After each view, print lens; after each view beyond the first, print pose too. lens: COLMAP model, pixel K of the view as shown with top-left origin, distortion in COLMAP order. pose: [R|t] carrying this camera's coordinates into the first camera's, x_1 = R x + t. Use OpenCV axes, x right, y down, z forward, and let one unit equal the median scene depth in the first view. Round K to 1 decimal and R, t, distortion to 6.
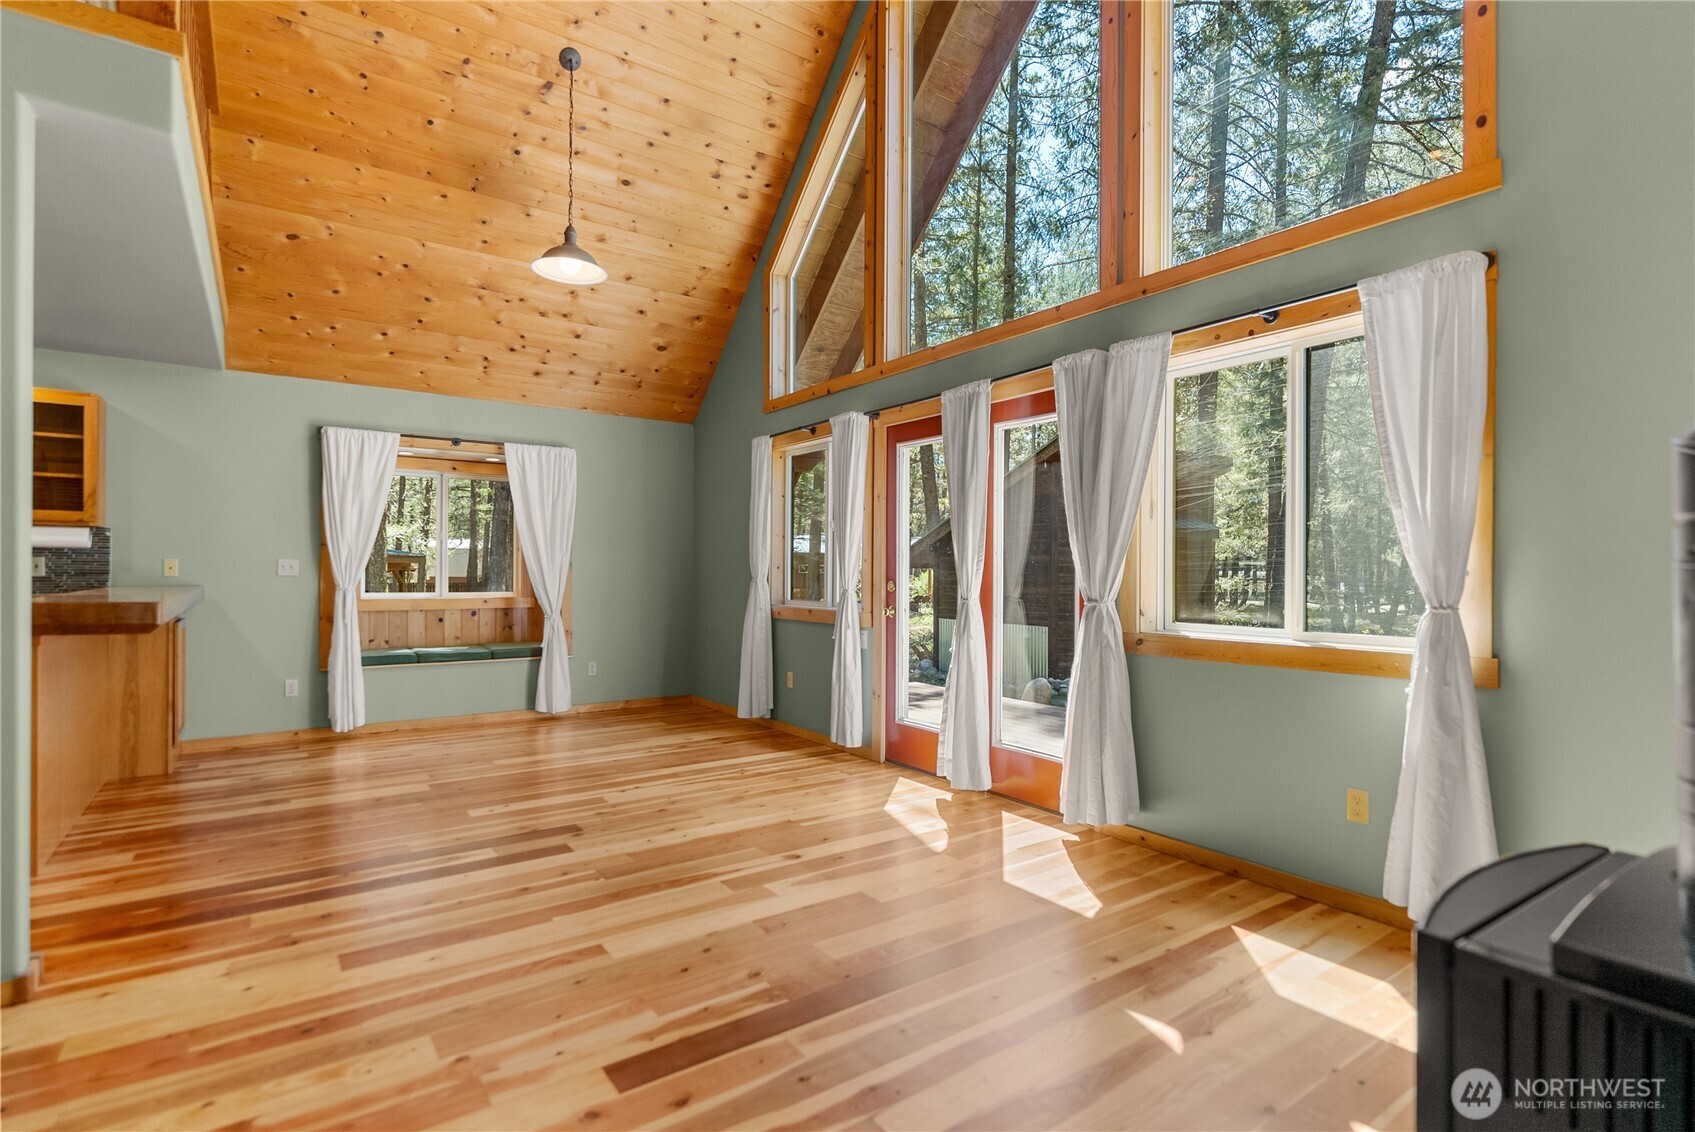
lens RADIAL K [[823.2, 0, 846.6], [0, 823.2, 568.9], [0, 0, 1]] dist [0.001690, -0.000087]
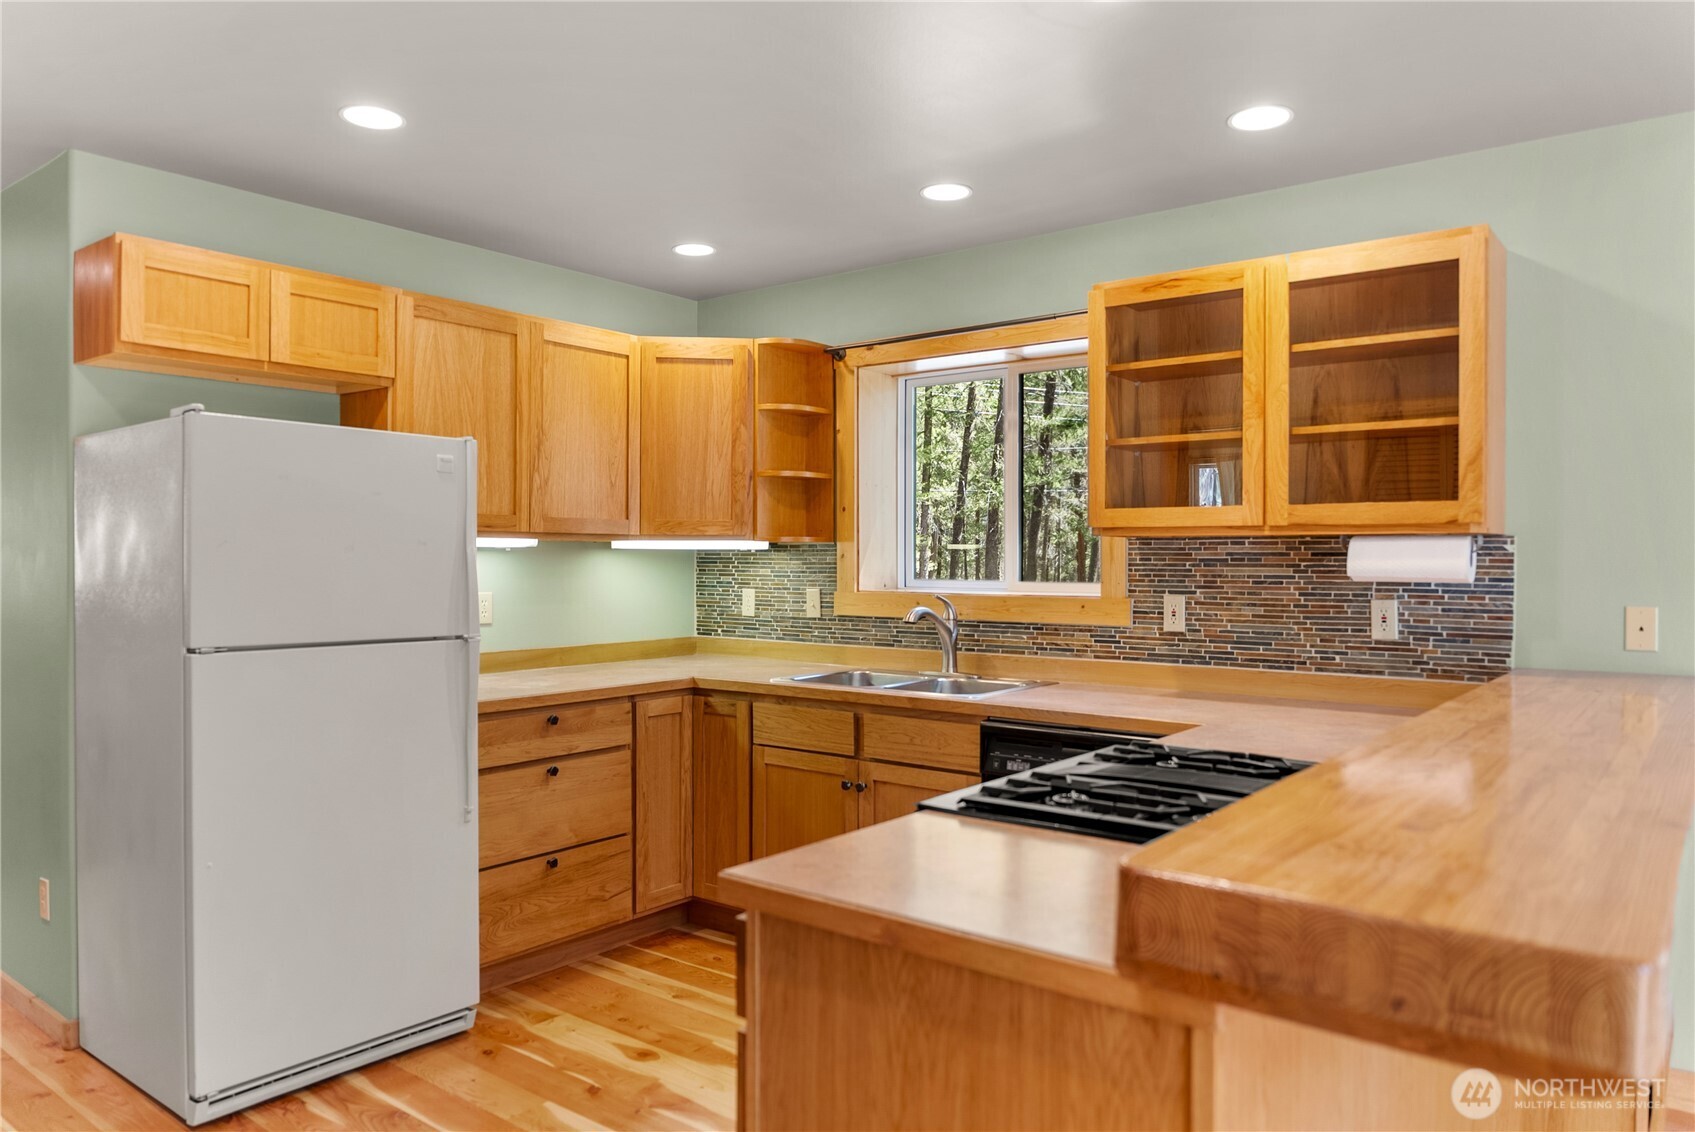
lens RADIAL K [[1148.2, 0, 845.1], [0, 1148.2, 568.3], [0, 0, 1]] dist [-0.011554, -0.003719]
pose [[0.284994, 0.001480, -0.958528, -0.424177], [0.000533, 0.999998, 0.001702, -0.033971], [0.958529, -0.000996, 0.284993, 0.500022]]
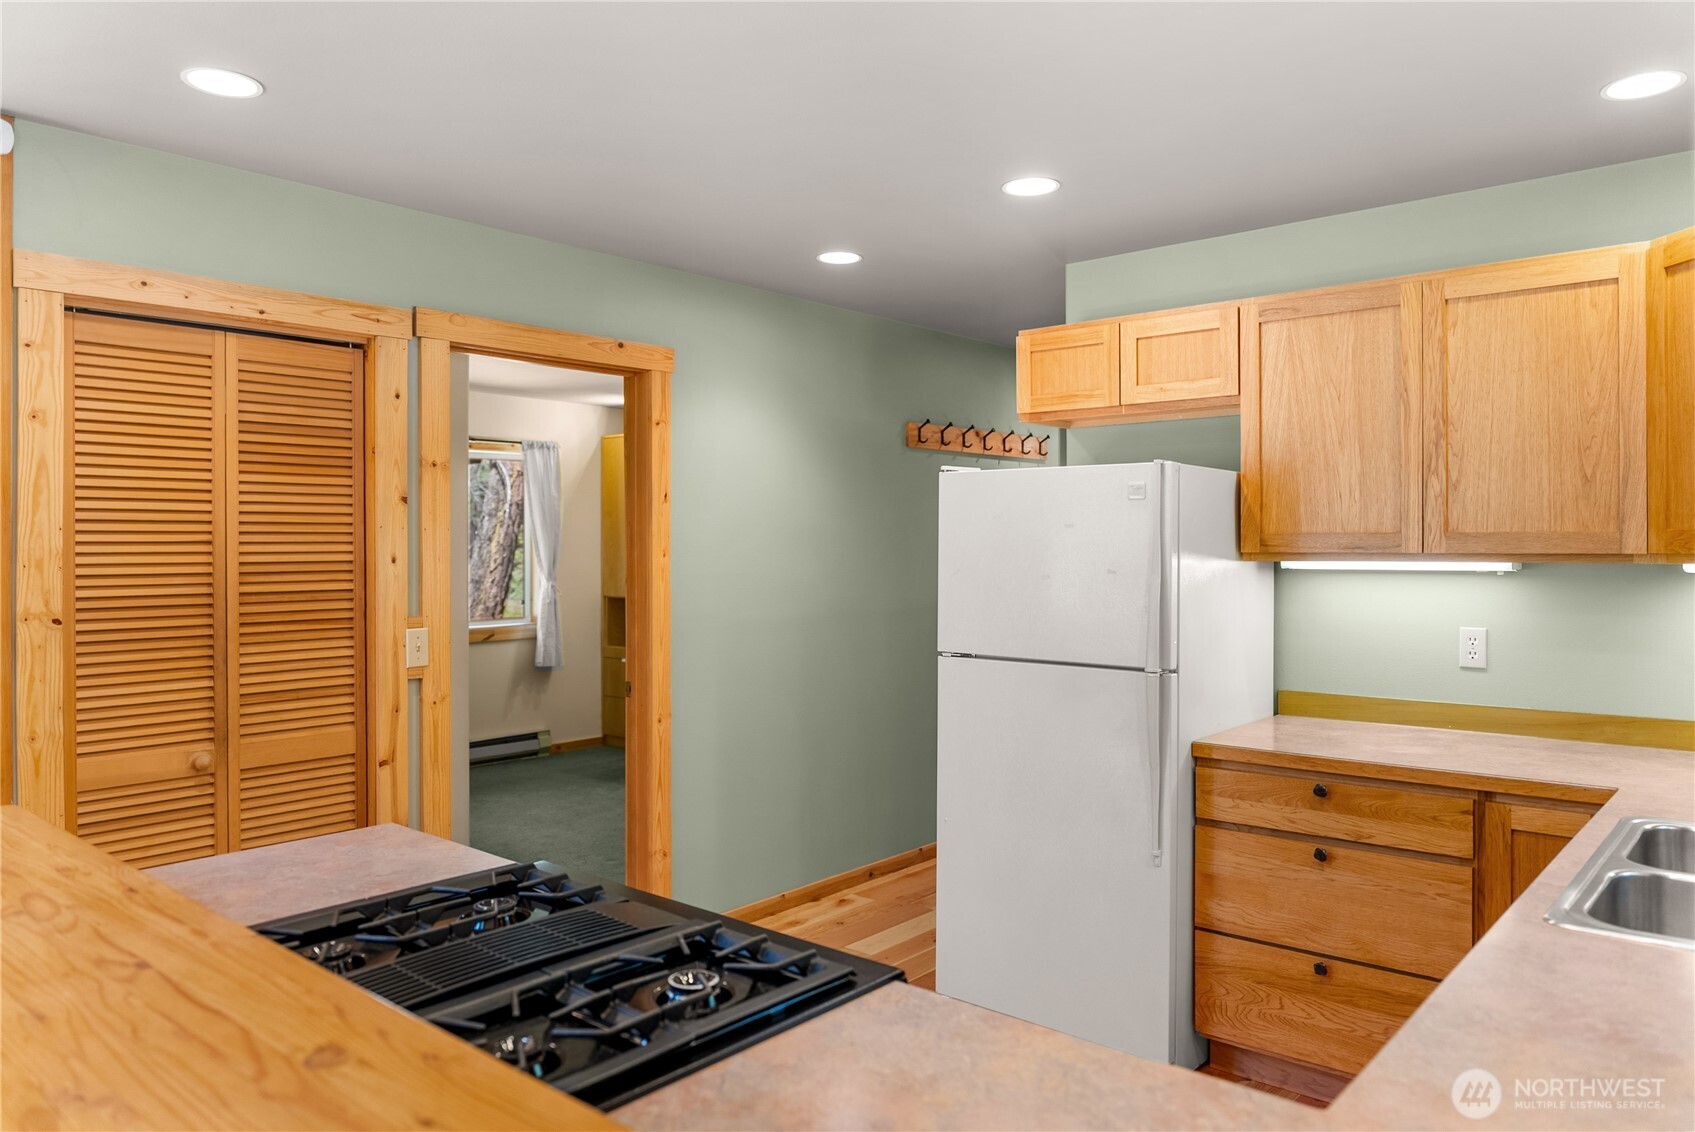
lens RADIAL K [[1156.3, 0, 854.0], [0, 1156.3, 547.3], [0, 0, 1]] dist [-0.017245, 0.001734]
pose [[-0.969924, -0.004132, -0.243372, -0.802410], [-0.003818, 0.999991, -0.001761, -0.058980], [0.243377, -0.000779, -0.969931, 1.044752]]
